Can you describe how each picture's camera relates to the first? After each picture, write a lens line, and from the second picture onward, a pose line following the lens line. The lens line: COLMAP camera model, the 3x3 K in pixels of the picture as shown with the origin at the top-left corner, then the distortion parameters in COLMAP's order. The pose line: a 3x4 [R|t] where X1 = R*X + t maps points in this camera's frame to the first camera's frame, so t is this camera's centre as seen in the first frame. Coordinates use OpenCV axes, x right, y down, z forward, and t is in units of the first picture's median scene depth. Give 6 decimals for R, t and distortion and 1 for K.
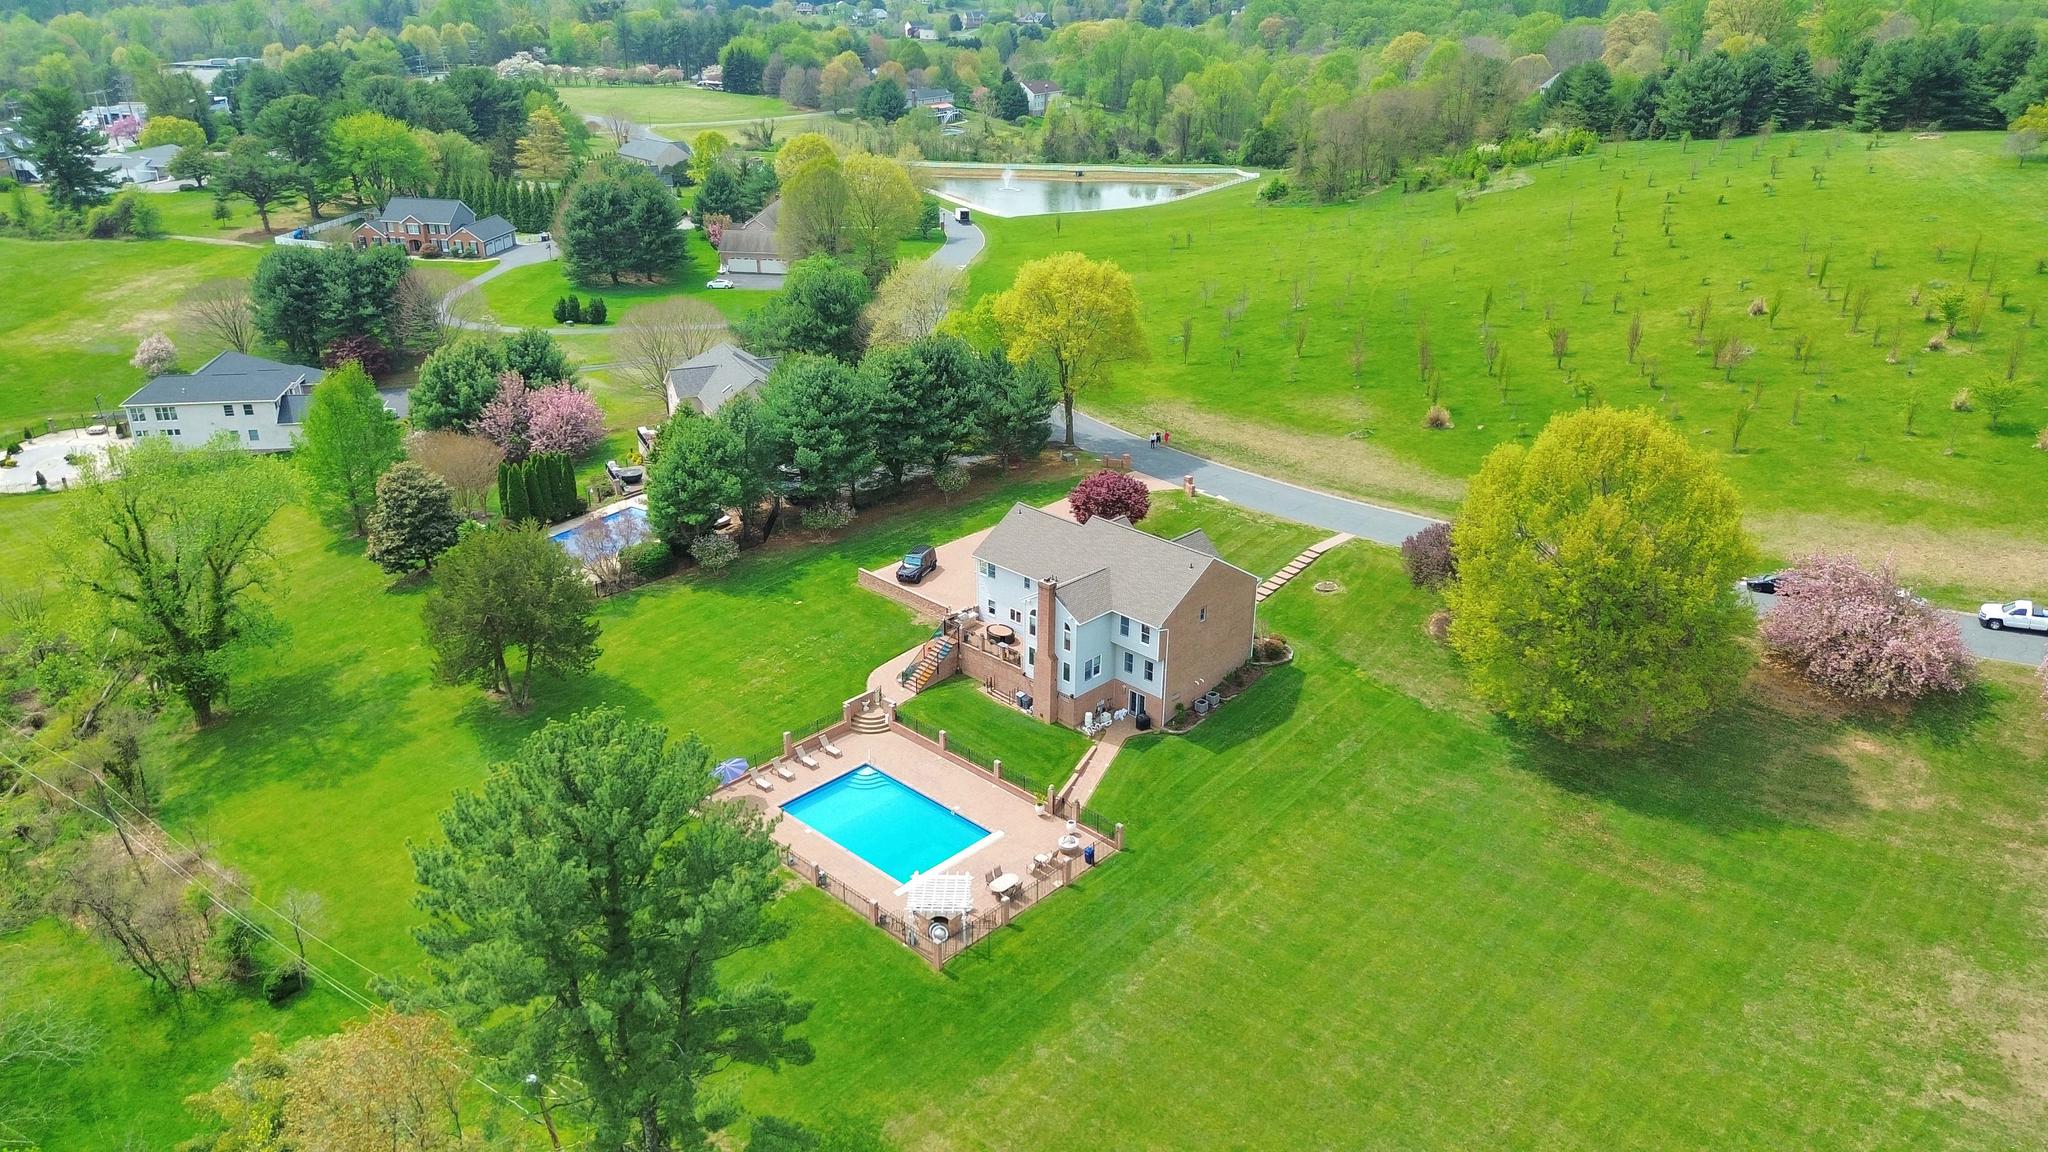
lens RADIAL K [[1462.2, 0, 1018.7], [0, 1462.2, 549.8], [0, 0, 1]] dist [0.084696, -0.114151]
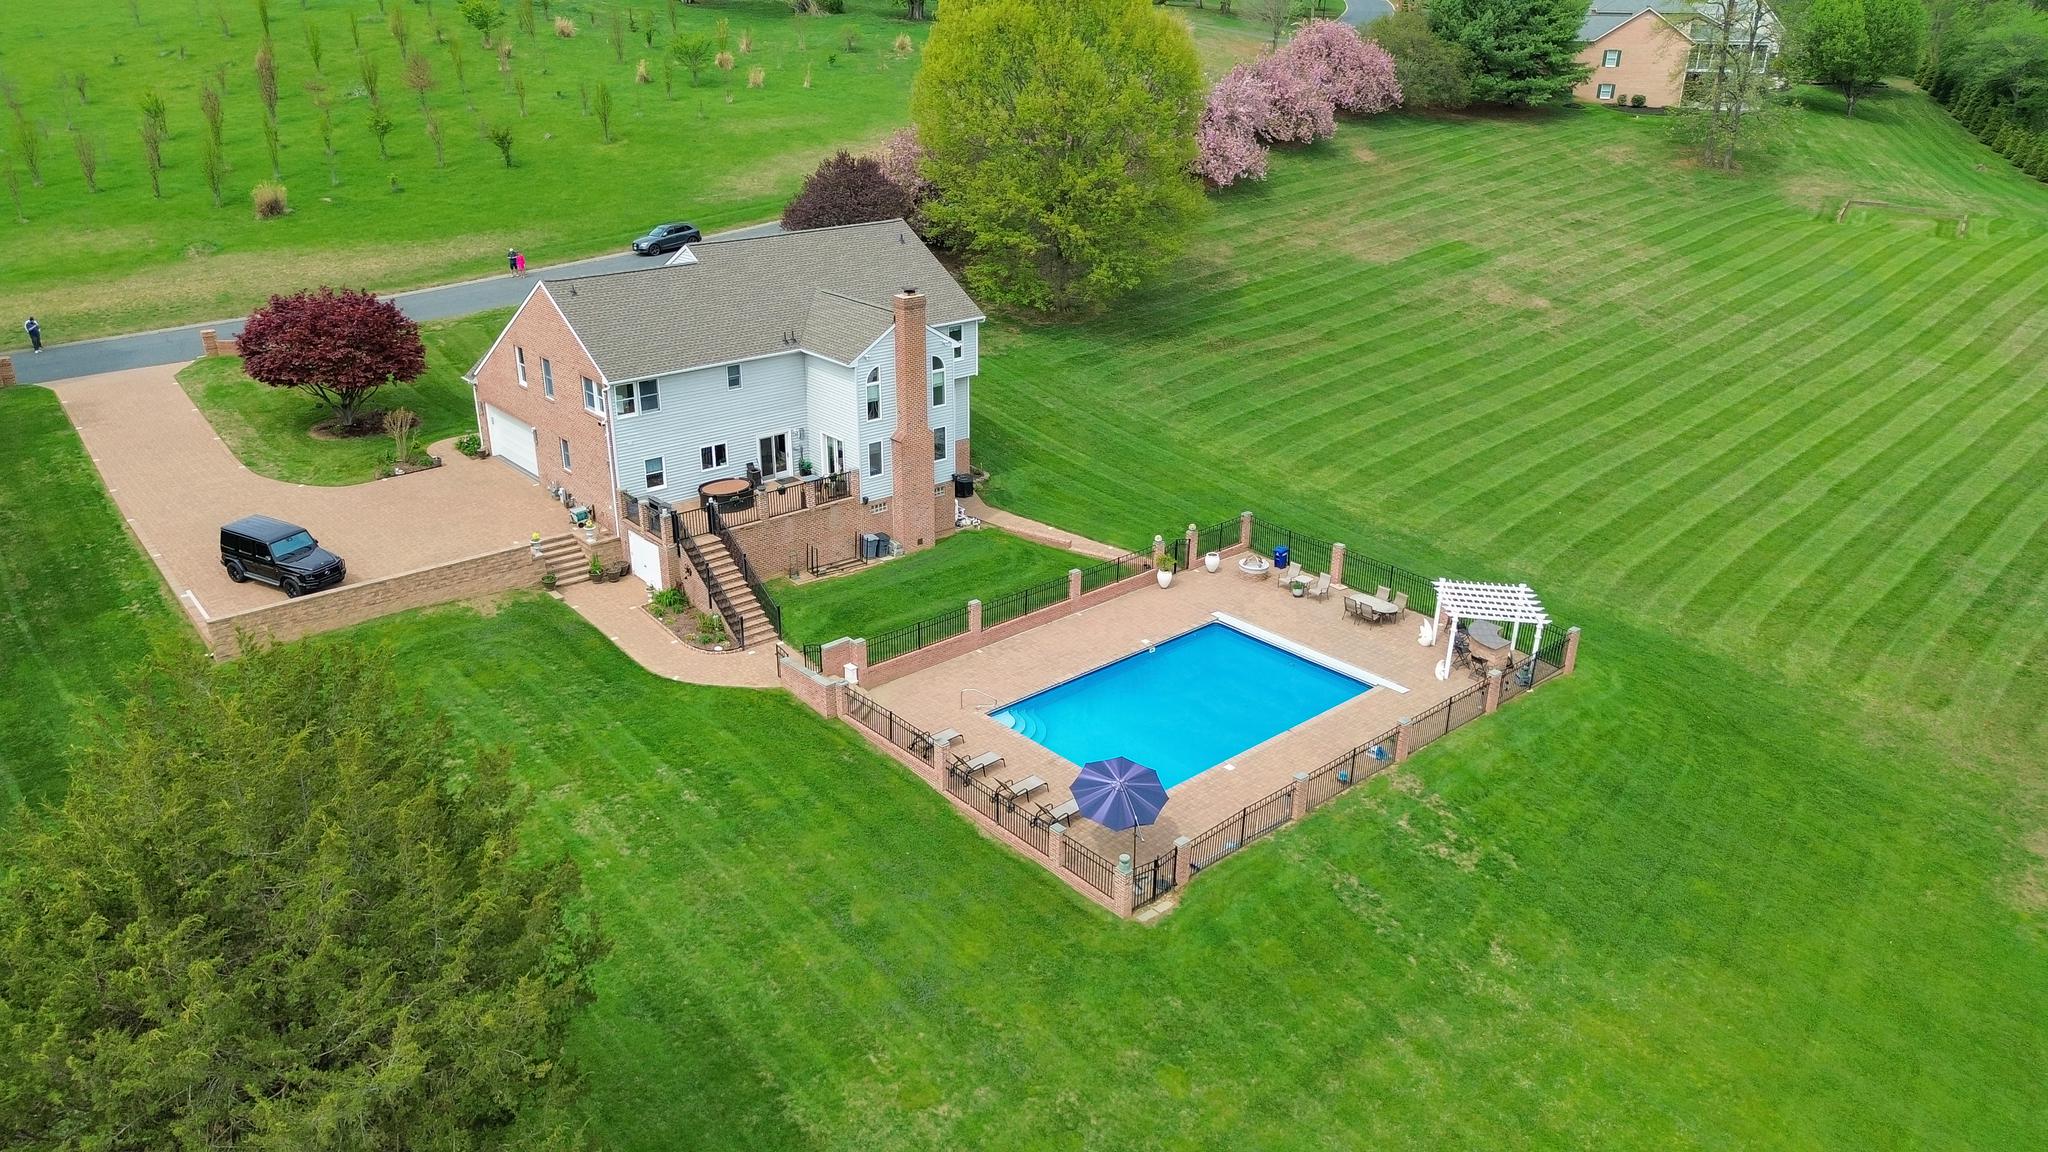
lens RADIAL K [[1455.3, 0, 1019.7], [0, 1455.3, 575.7], [0, 0, 1]] dist [0.051518, -0.044708]
pose [[0.078967, -0.392022, 0.916560, -0.536255], [0.373150, 0.864213, 0.337484, -0.059360], [-0.924404, 0.315365, 0.214528, 0.854865]]
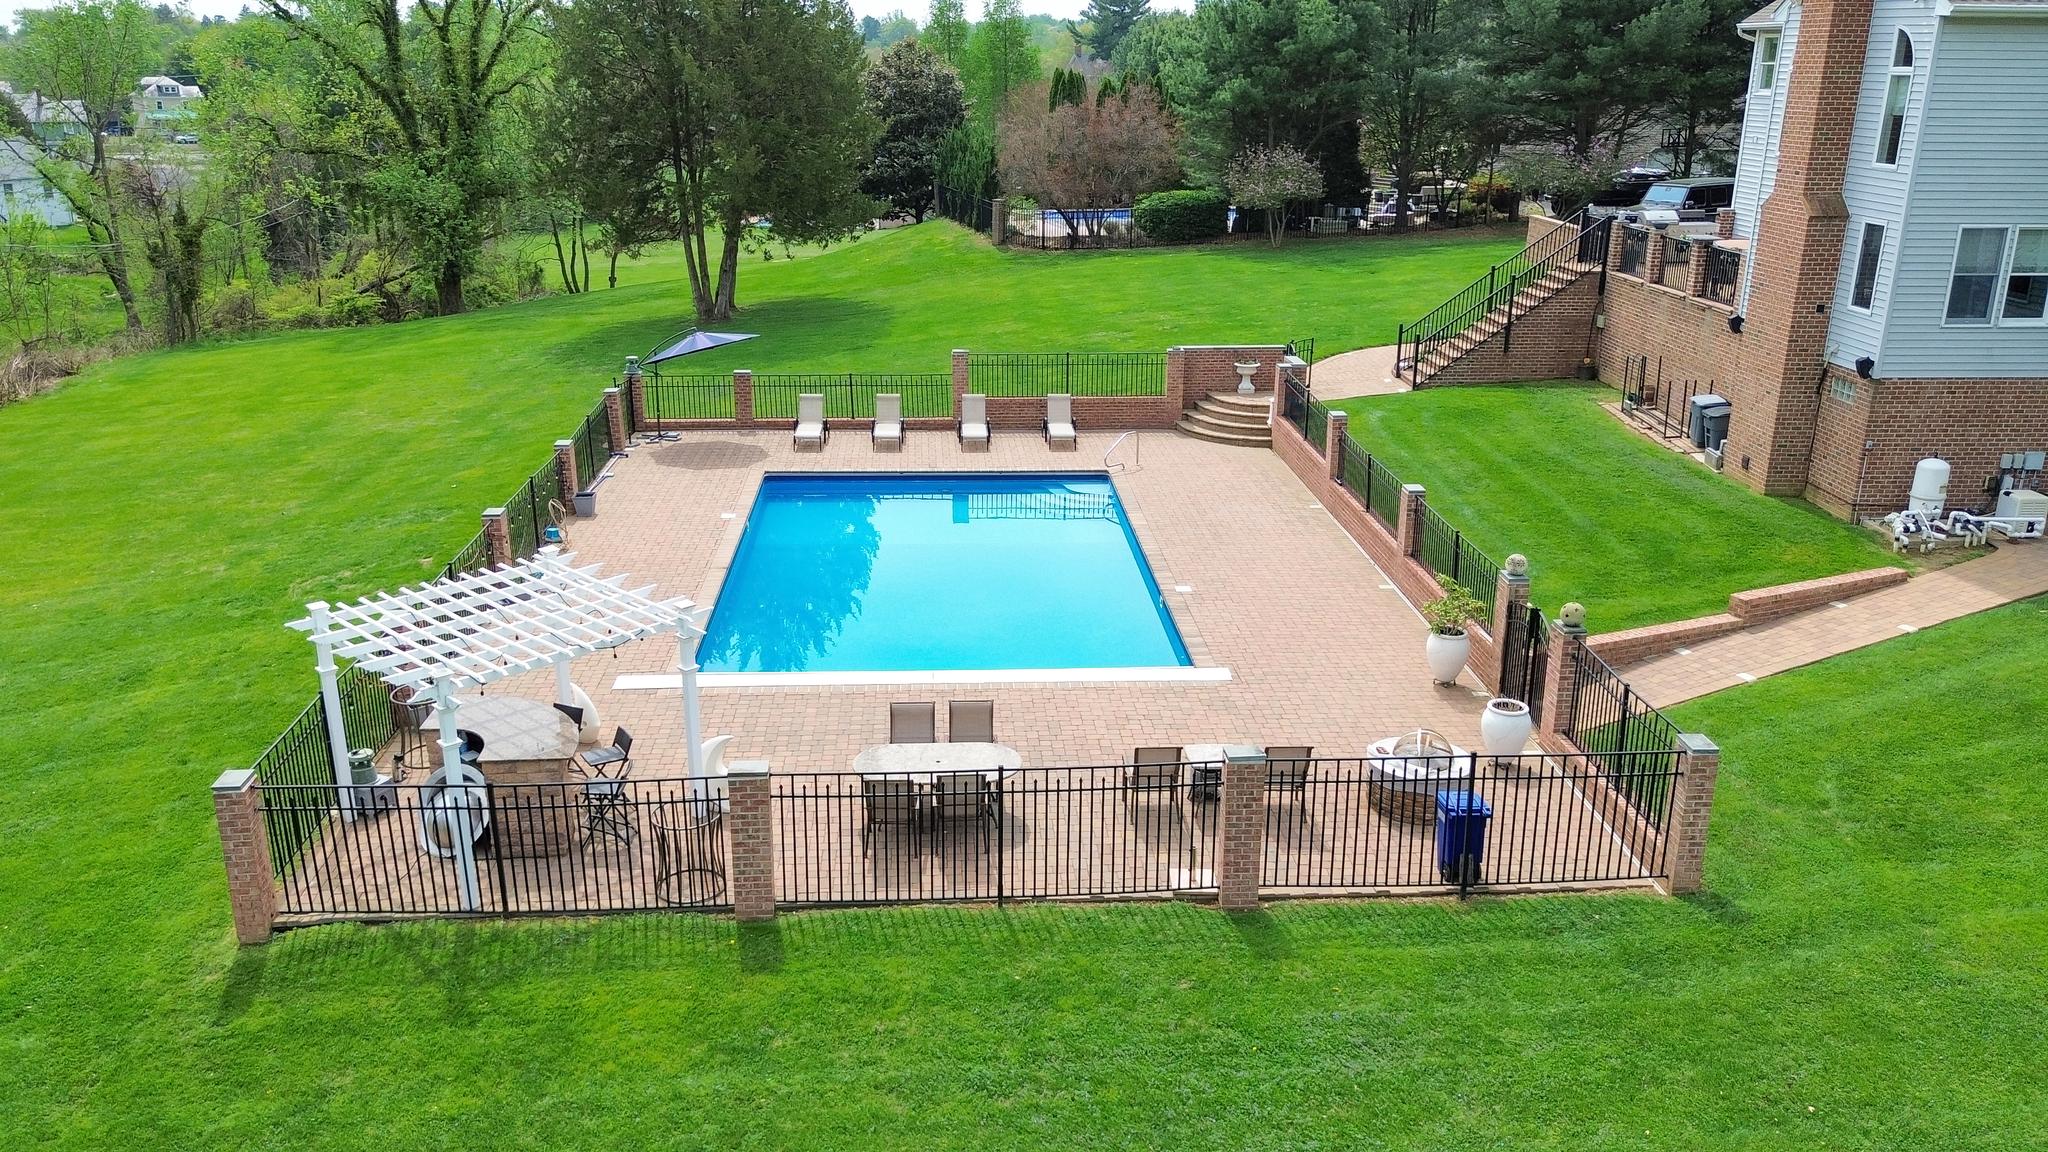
lens RADIAL K [[1600.6, 0, 988.7], [0, 1600.6, 600.2], [0, 0, 1]] dist [0.034997, -0.068223]
pose [[0.715763, 0.217134, -0.663729, 0.116839], [-0.264373, 0.963946, 0.030249, 0.167294], [0.646367, 0.153821, 0.747362, 0.712992]]
